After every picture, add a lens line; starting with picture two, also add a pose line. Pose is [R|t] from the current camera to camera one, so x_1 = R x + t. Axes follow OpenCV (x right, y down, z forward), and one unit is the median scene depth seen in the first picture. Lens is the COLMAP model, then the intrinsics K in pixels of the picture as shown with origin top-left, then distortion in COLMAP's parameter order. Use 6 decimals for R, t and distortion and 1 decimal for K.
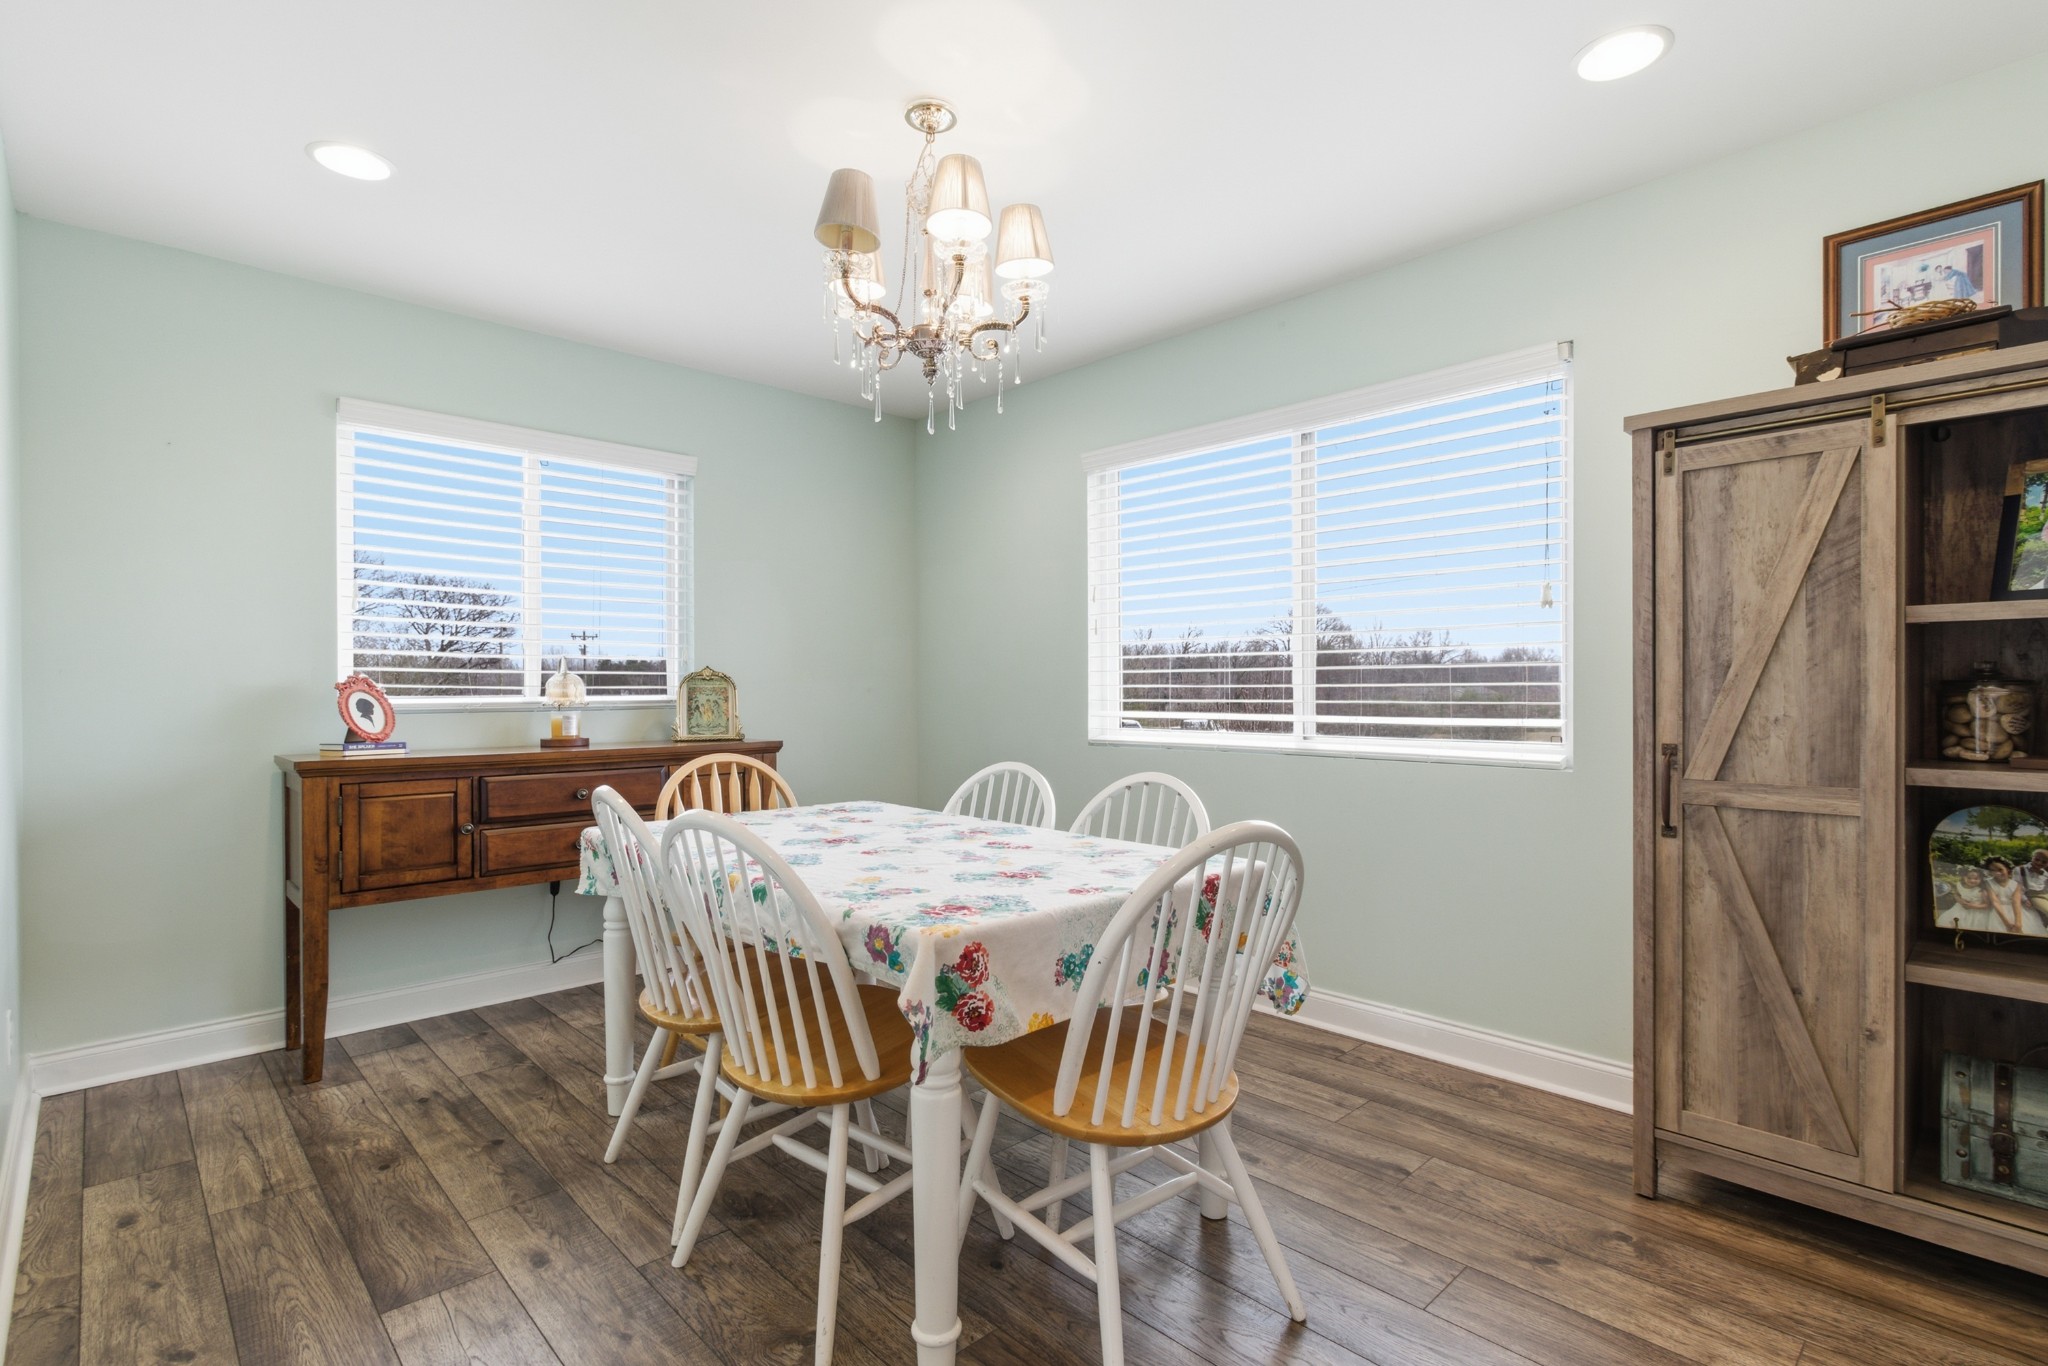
lens RADIAL K [[973.7, 0, 1043.3], [0, 973.7, 693.1], [0, 0, 1]] dist [0.005009, 0.000360]
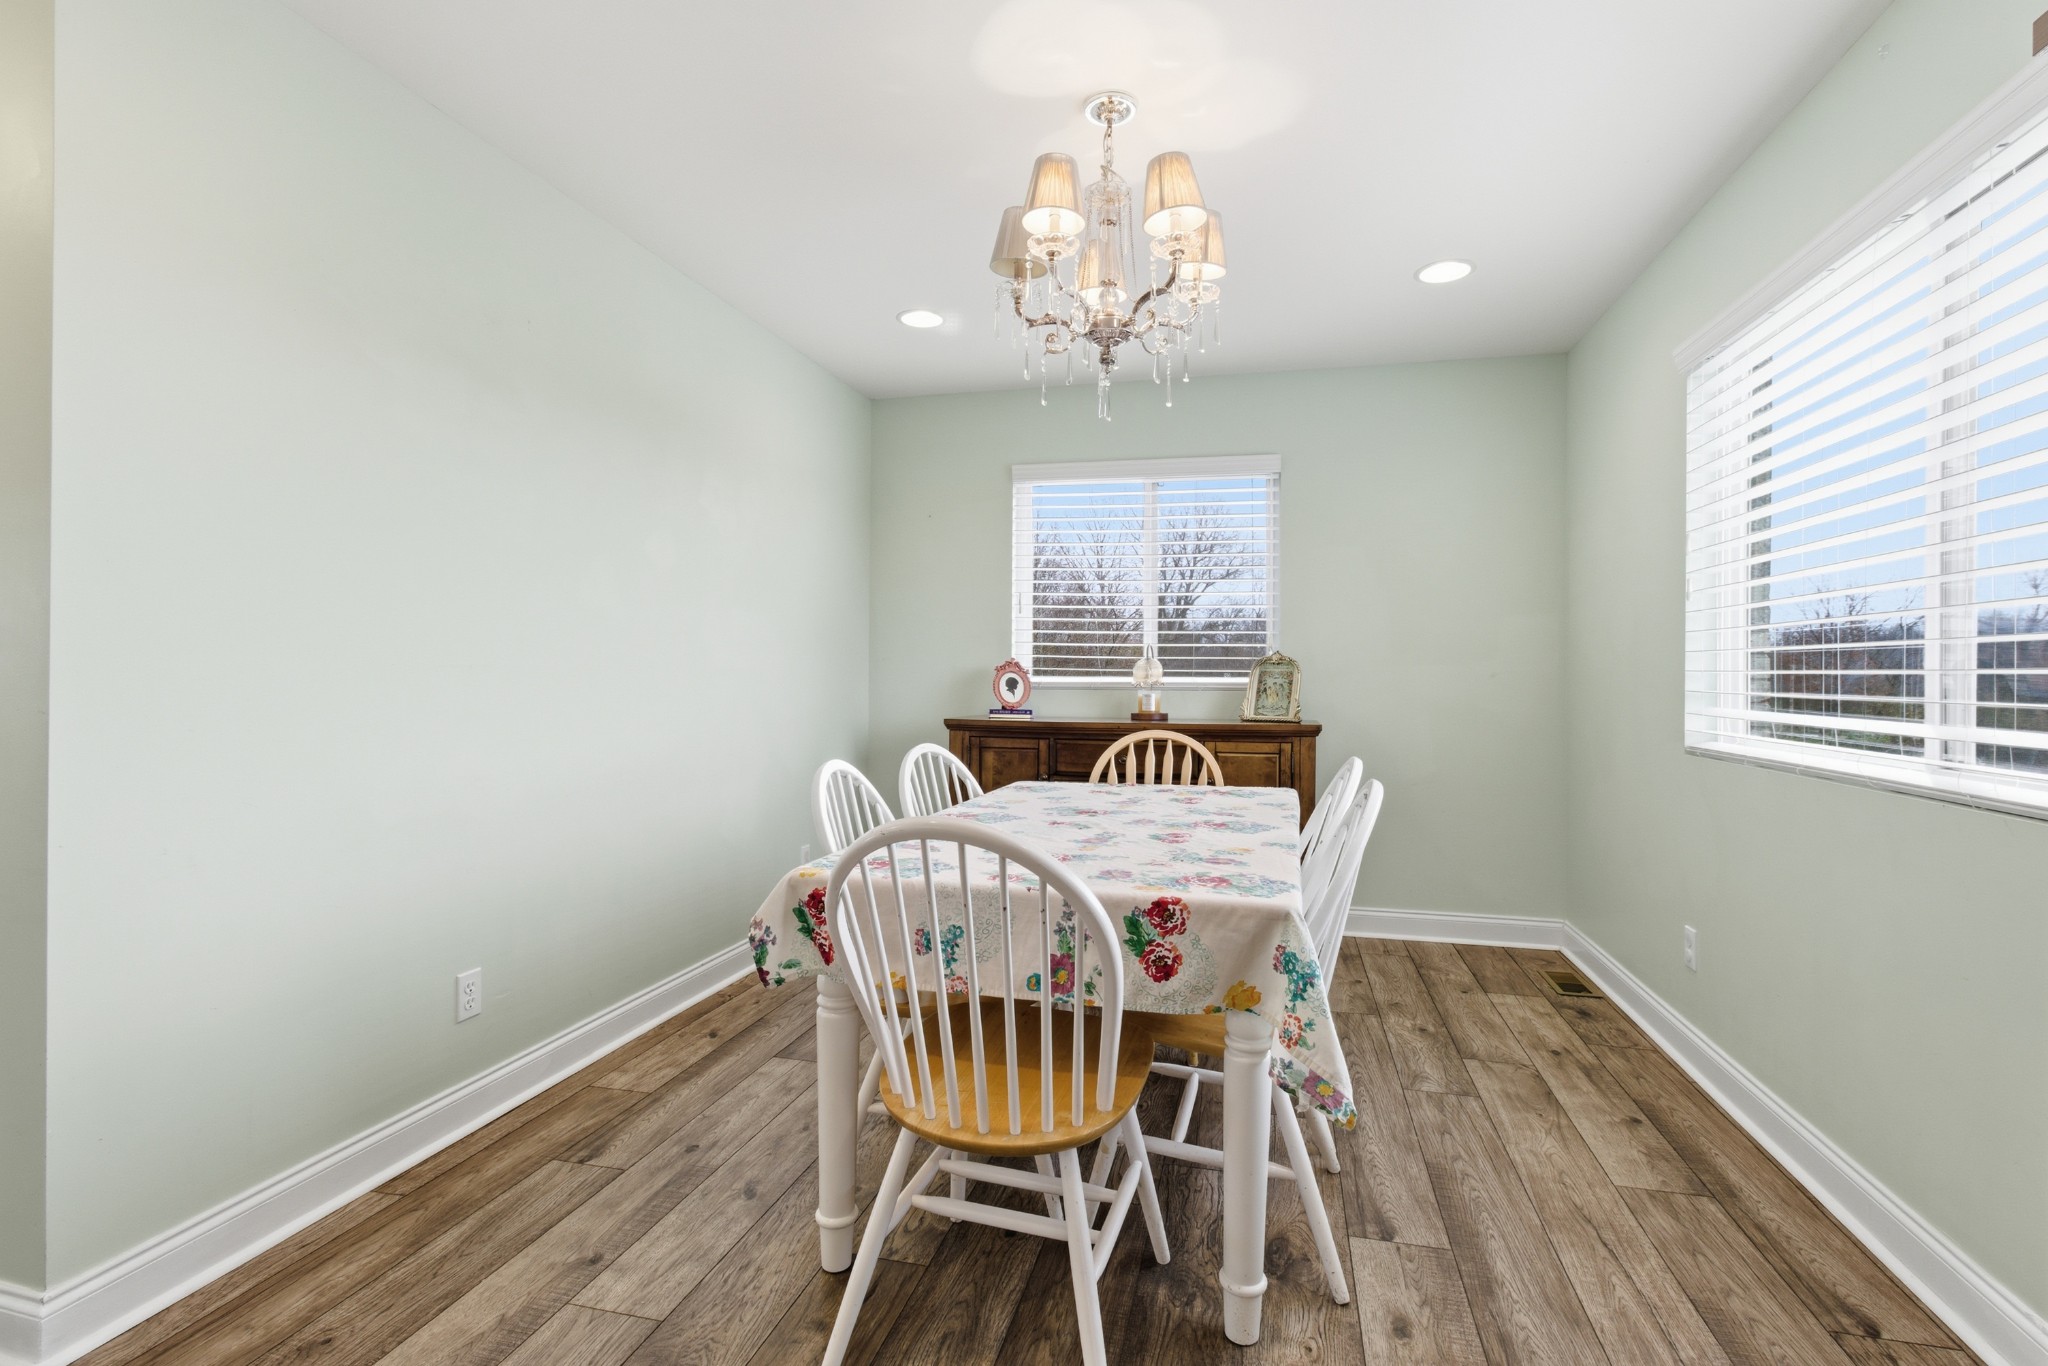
lens RADIAL K [[973.7, 0, 1043.3], [0, 973.7, 693.1], [0, 0, 1]] dist [0.005009, 0.000360]
pose [[0.540265, 0.024401, -0.841141, 0.461441], [-0.009362, 0.999692, 0.022988, -0.004280], [0.841443, -0.004545, 0.540327, 0.254754]]
